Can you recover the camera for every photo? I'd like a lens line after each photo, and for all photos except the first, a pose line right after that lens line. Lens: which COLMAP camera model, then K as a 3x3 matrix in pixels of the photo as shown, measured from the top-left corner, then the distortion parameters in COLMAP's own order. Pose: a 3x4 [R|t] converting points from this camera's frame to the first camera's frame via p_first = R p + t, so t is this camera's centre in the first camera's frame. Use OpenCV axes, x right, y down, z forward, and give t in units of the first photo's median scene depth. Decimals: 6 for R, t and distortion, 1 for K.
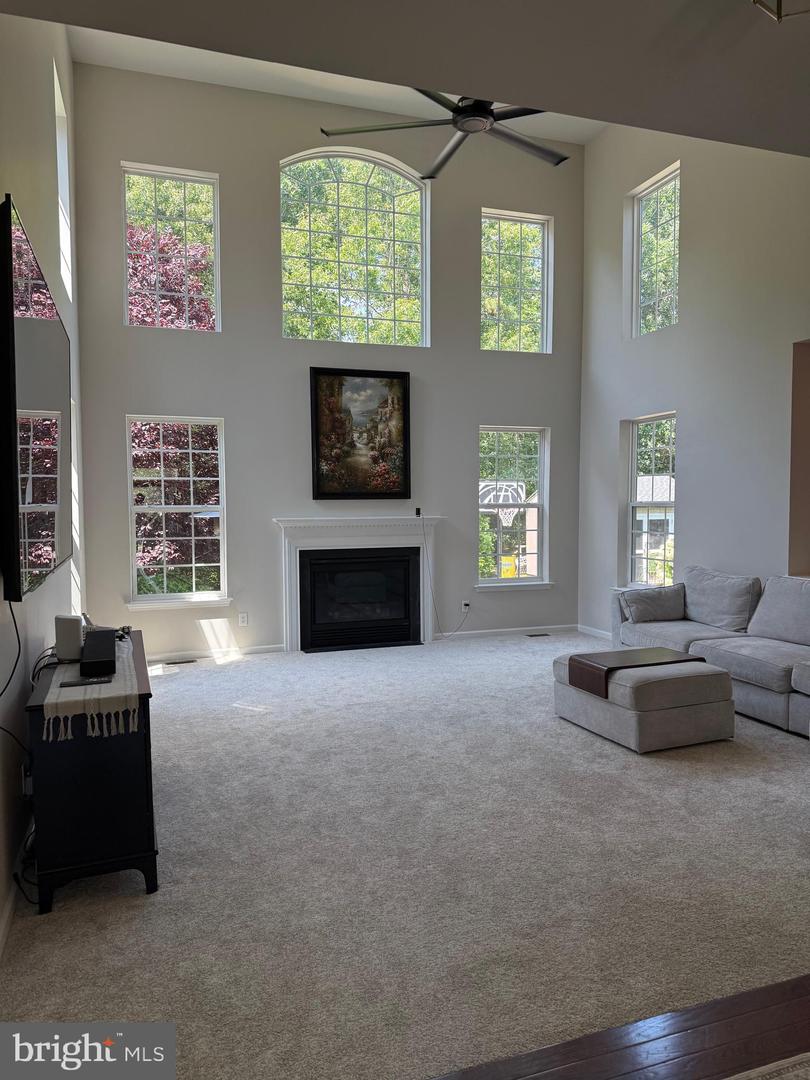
lens RADIAL K [[752.4, 0, 402.7], [0, 752.4, 548.0], [0, 0, 1]] dist [0.059176, -0.068193]
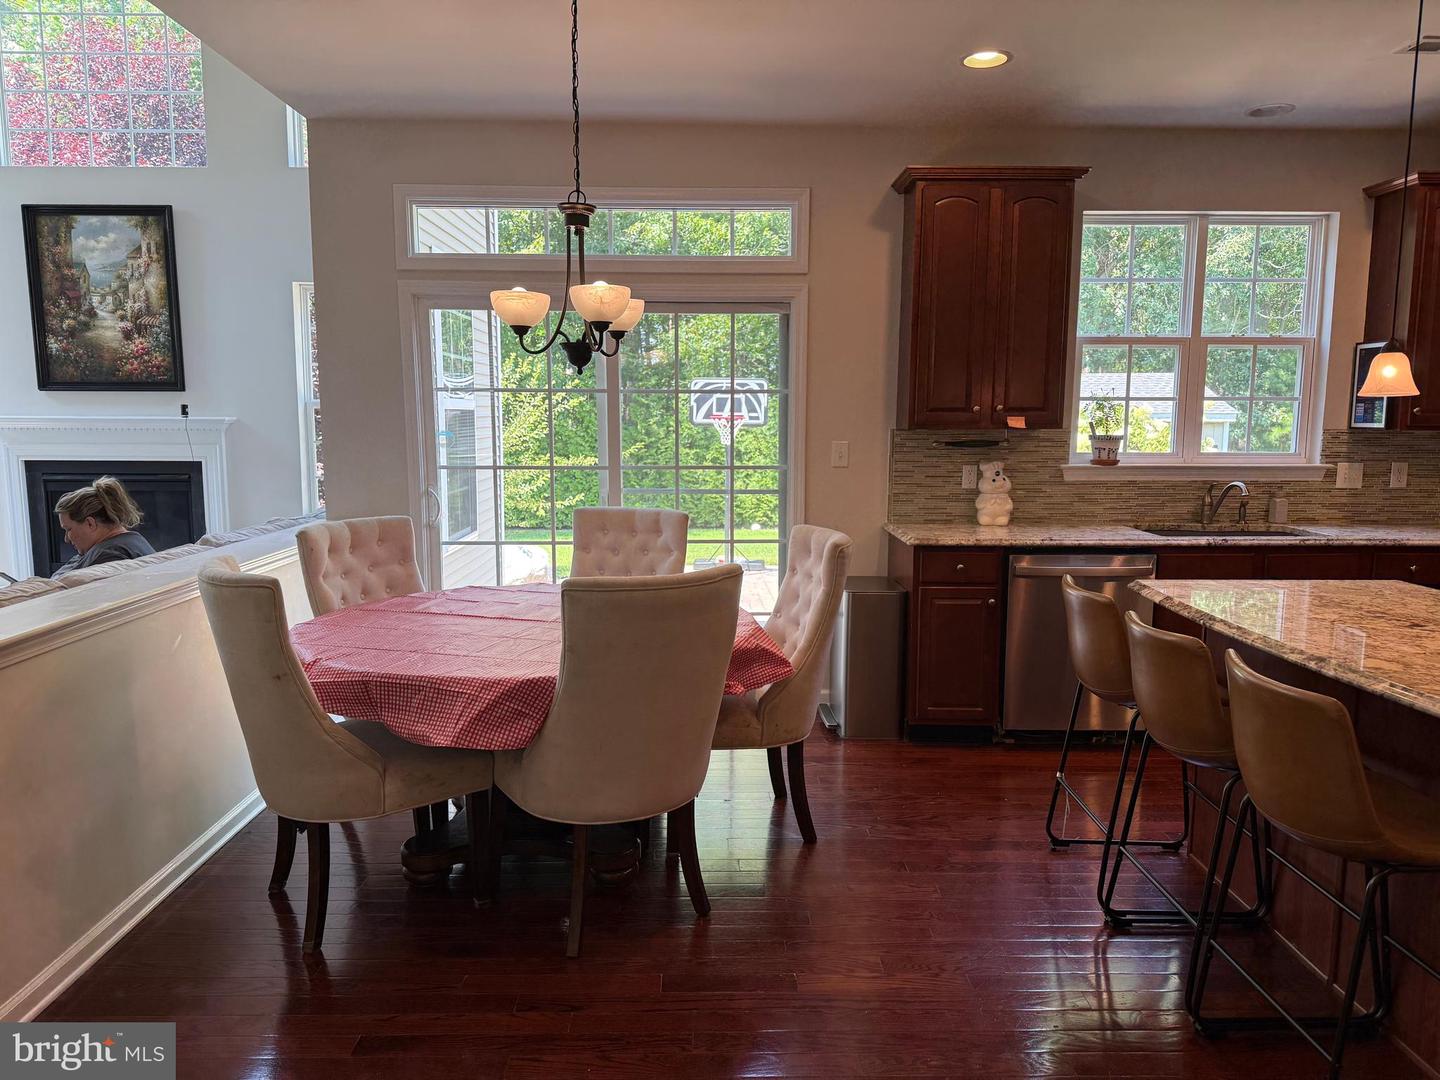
lens RADIAL K [[1003.2, 0, 726.4], [0, 1003.2, 539.0], [0, 0, 1]] dist [0.059176, -0.068193]
pose [[0.951811, 0.050193, -0.302549, 0.812079], [-0.031177, 0.997242, 0.067359, -0.008542], [0.305095, -0.054681, 0.950751, 0.268002]]
